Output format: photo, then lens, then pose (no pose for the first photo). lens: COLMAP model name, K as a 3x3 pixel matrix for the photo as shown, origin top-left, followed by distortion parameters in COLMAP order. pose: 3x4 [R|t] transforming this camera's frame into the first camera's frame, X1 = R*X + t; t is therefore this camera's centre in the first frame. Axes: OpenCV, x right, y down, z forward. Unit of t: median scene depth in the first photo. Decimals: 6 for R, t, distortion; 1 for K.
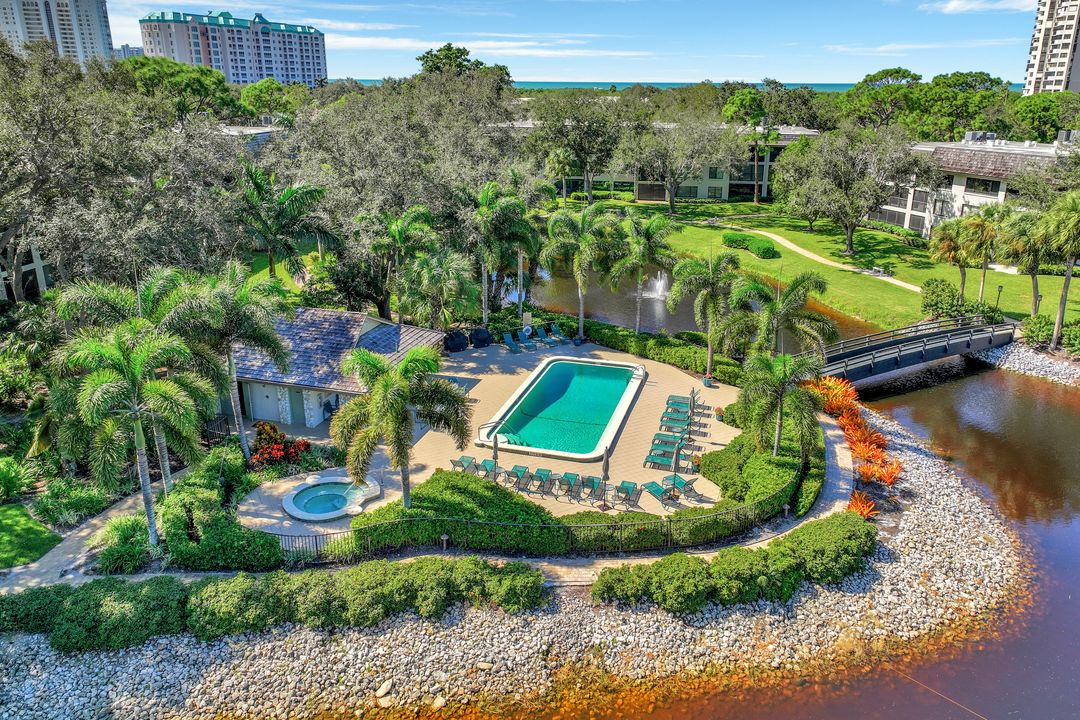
lens RADIAL K [[765.8, 0, 540.0], [0, 765.8, 360.0], [0, 0, 1]] dist [0.000339, 0.002615]
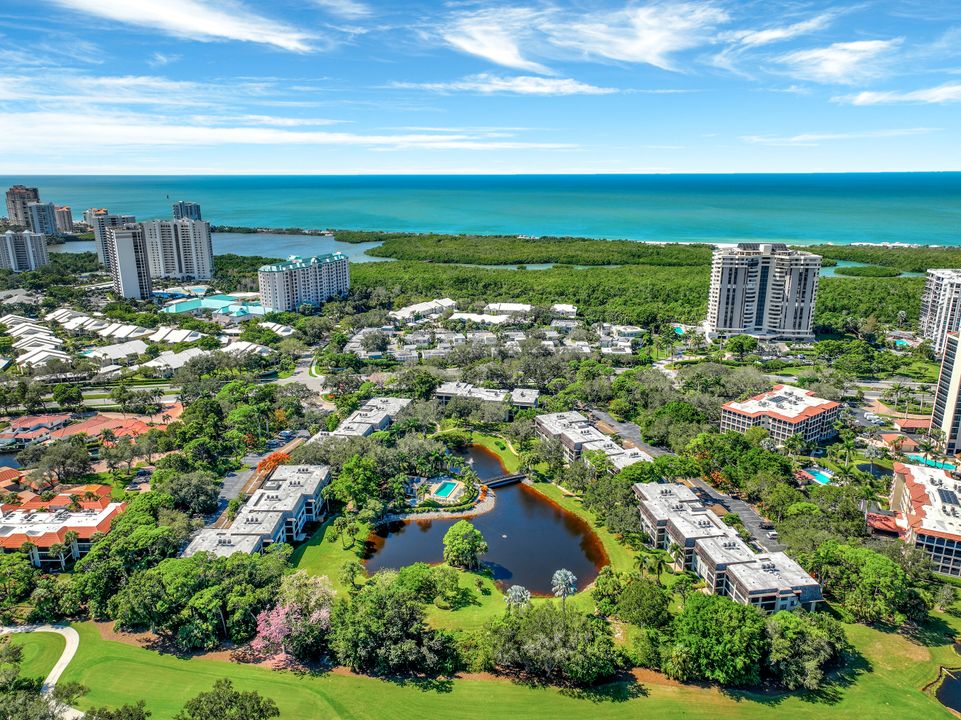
lens RADIAL K [[673.1, 0, 480.5], [0, 673.1, 360.0], [0, 0, 1]] dist [0.004413, 0.003668]
pose [[0.999896, 0.000227, -0.014412, 0.563672], [-0.001463, 0.996316, -0.085749, -0.742286], [0.014340, 0.085761, 0.996213, -6.516098]]
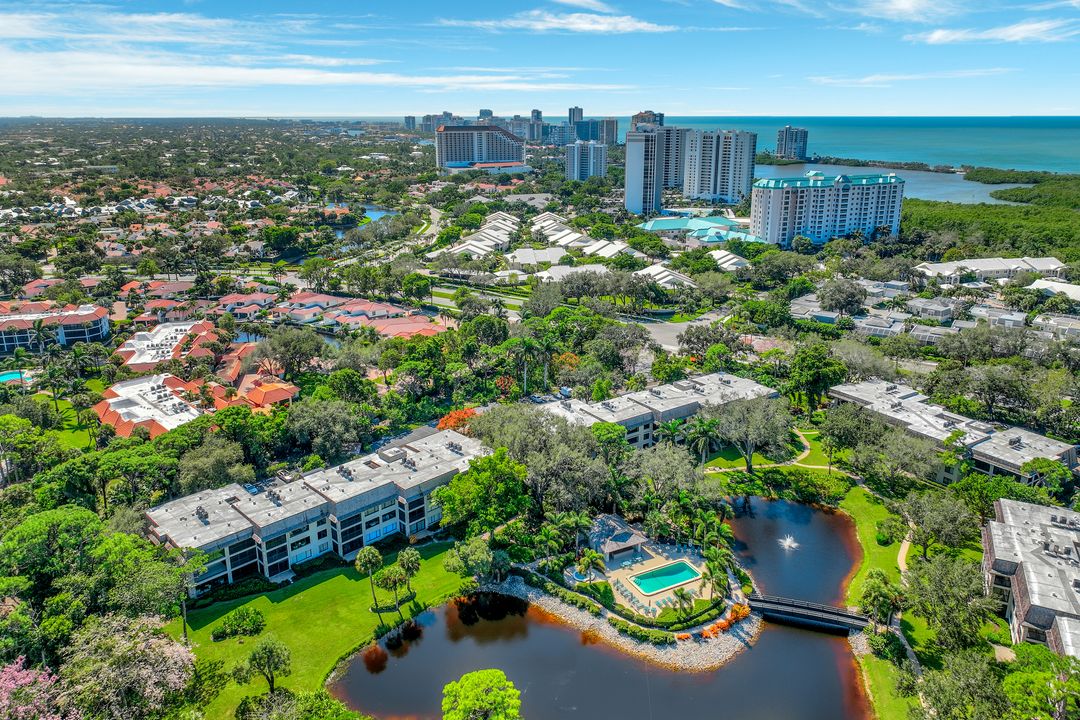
lens RADIAL K [[758.4, 0, 541.8], [0, 758.4, 317.0], [0, 0, 1]] dist [0.004889, 0.002907]
pose [[0.701863, 0.183108, -0.688375, 2.148876], [-0.247881, 0.968778, 0.004958, -1.145782], [0.667790, 0.167155, 0.725338, -2.389893]]
